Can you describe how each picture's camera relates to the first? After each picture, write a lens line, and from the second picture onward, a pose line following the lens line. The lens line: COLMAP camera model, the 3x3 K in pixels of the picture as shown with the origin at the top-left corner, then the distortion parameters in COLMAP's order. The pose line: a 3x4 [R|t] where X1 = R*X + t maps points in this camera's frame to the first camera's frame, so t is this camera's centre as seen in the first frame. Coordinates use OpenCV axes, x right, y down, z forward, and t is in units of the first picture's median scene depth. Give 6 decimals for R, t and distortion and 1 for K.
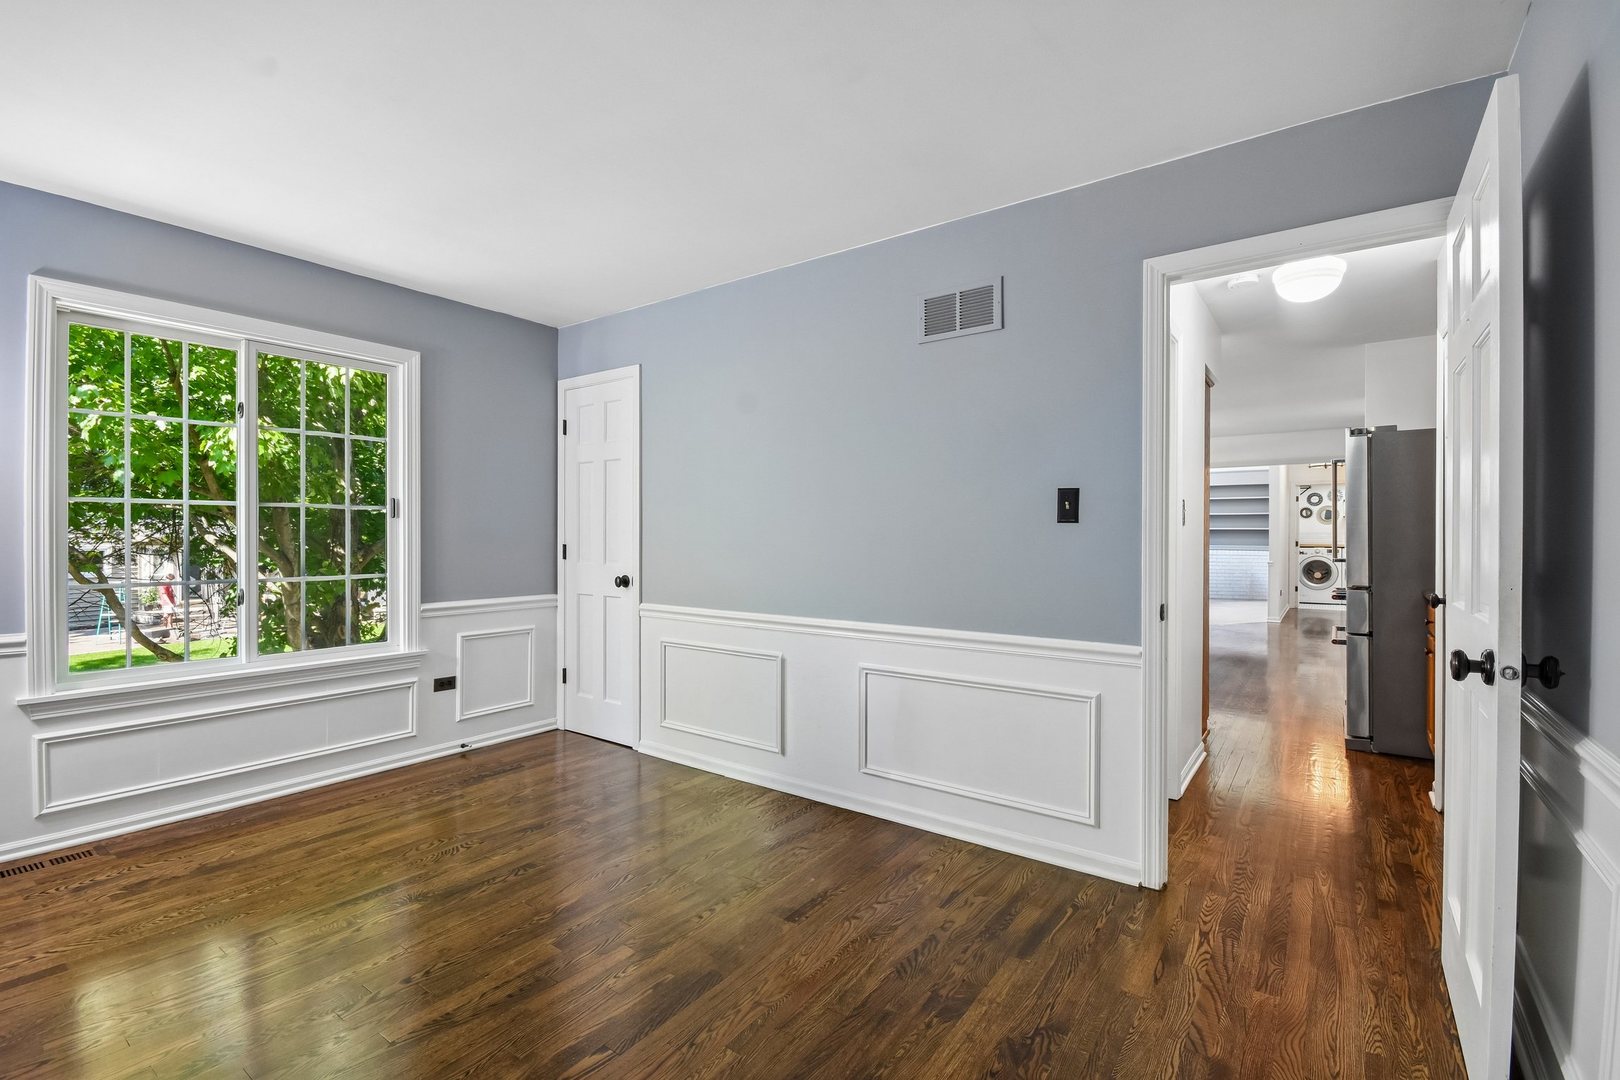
lens RADIAL K [[719.3, 0, 824.3], [0, 719.3, 537.9], [0, 0, 1]] dist [0.001179, -0.009415]
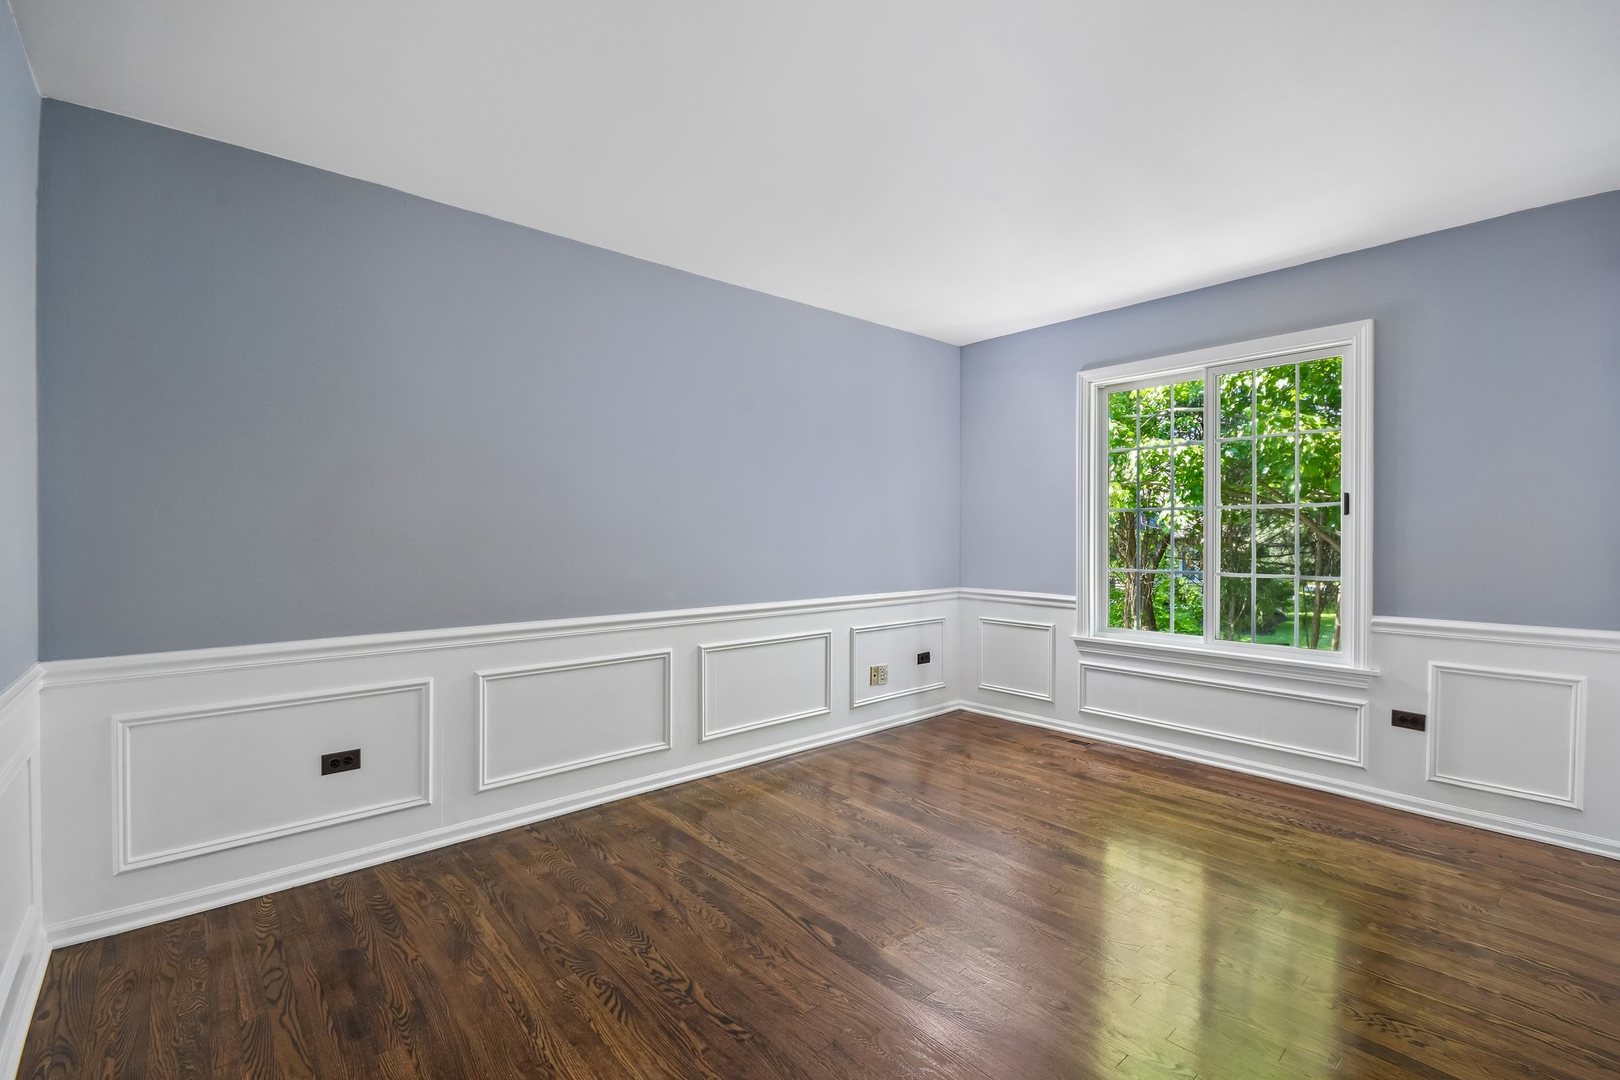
lens RADIAL K [[719.3, 0, 824.3], [0, 719.3, 537.9], [0, 0, 1]] dist [0.001179, -0.009415]
pose [[-0.239903, 0.001791, -0.970795, 0.478829], [-0.002876, 0.999993, 0.002555, 0.000244], [0.970793, 0.003405, -0.239896, 0.664472]]
